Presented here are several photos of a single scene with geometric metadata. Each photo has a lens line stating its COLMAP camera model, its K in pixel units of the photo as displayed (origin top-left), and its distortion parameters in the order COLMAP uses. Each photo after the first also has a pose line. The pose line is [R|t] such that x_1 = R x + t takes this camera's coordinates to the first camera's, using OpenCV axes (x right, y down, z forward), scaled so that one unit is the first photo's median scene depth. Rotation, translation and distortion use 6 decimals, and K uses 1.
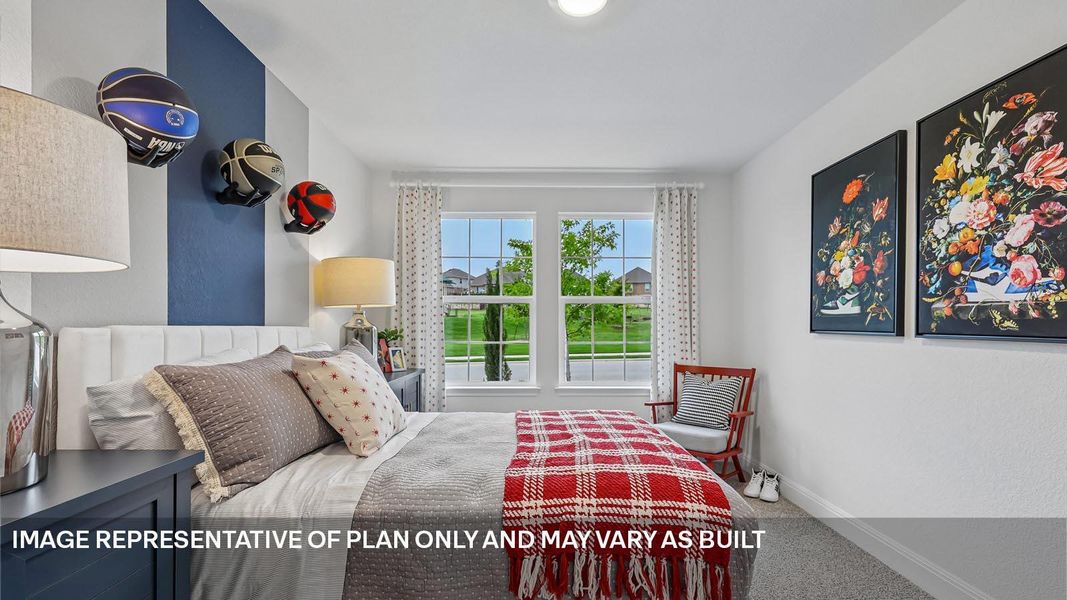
lens RADIAL K [[452.0, 0, 535.3], [0, 452.0, 315.0], [0, 0, 1]] dist [-0.001449, -0.000101]
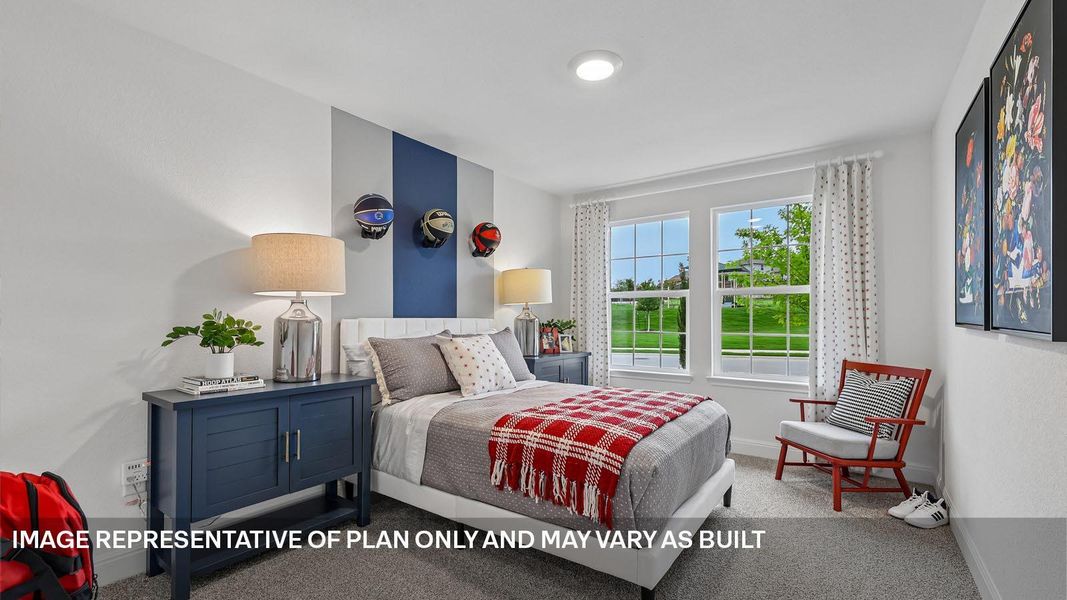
lens RADIAL K [[453.4, 0, 538.0], [0, 453.4, 298.4], [0, 0, 1]] dist [-0.002329, -0.000124]
pose [[0.804854, -0.025753, -0.592914, 0.551585], [0.015945, 0.999636, -0.021774, -0.005308], [0.593259, 0.008071, 0.804971, -0.118966]]
